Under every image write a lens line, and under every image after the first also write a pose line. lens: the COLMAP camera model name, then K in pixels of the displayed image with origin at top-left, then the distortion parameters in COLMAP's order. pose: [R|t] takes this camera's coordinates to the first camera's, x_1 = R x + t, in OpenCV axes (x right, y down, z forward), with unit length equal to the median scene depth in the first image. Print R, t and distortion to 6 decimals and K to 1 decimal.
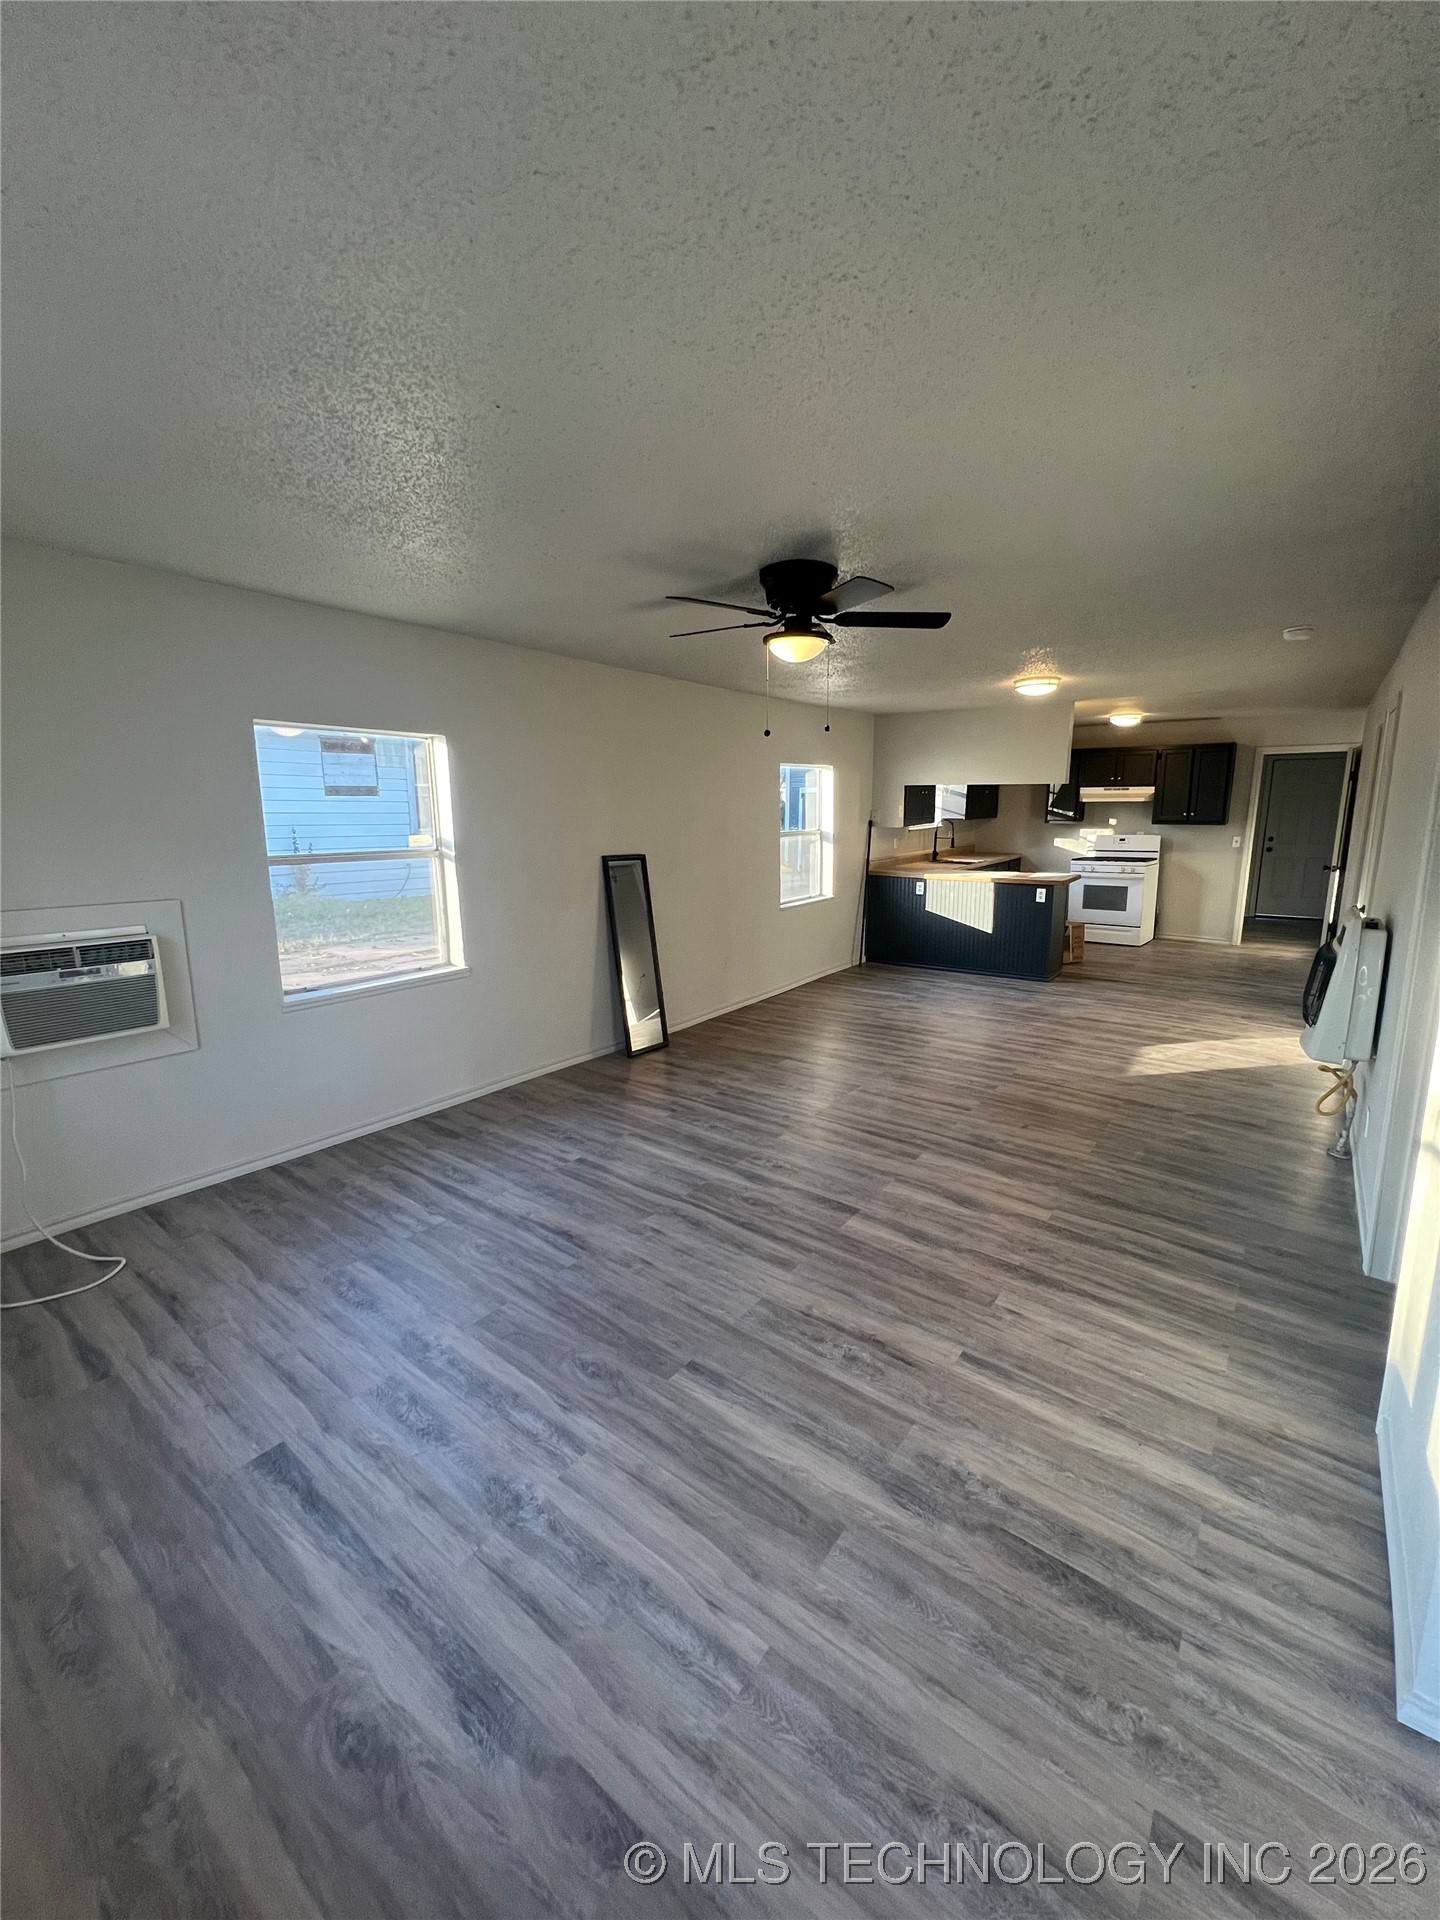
lens RADIAL K [[780.8, 0, 730.0], [0, 780.8, 952.7], [0, 0, 1]] dist [0.003459, 0.000329]
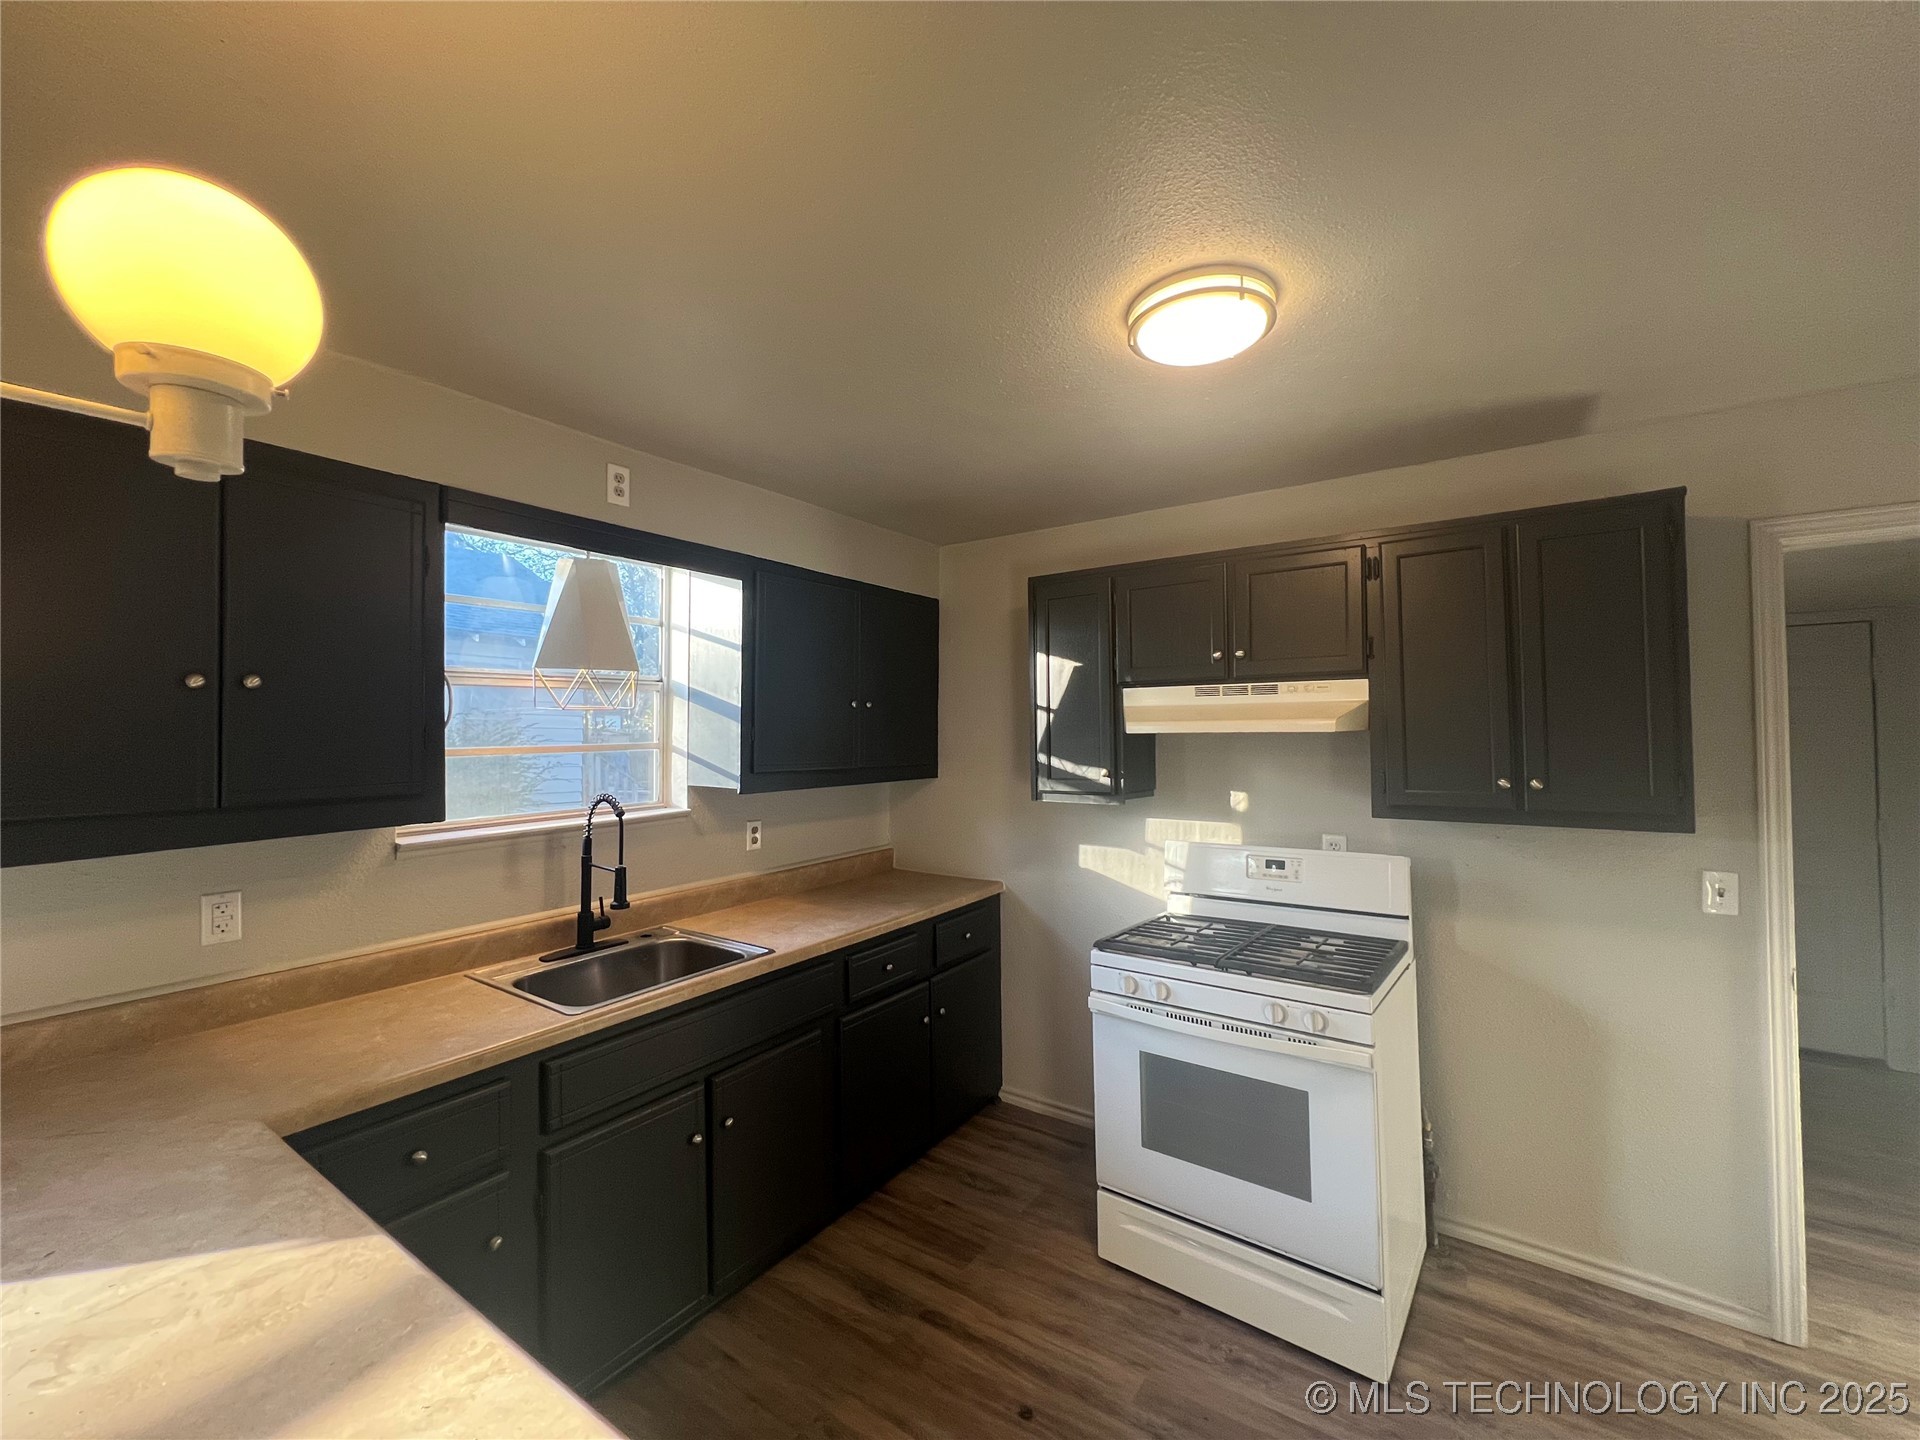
lens RADIAL K [[780.8, 0, 950.7], [0, 780.8, 724.4], [0, 0, 1]] dist [0.003459, 0.000329]
pose [[0.999659, 0.004399, 0.025751, 0.383786], [0.001246, 0.976569, -0.215201, -0.136262], [-0.026094, 0.215159, 0.976230, 0.727619]]
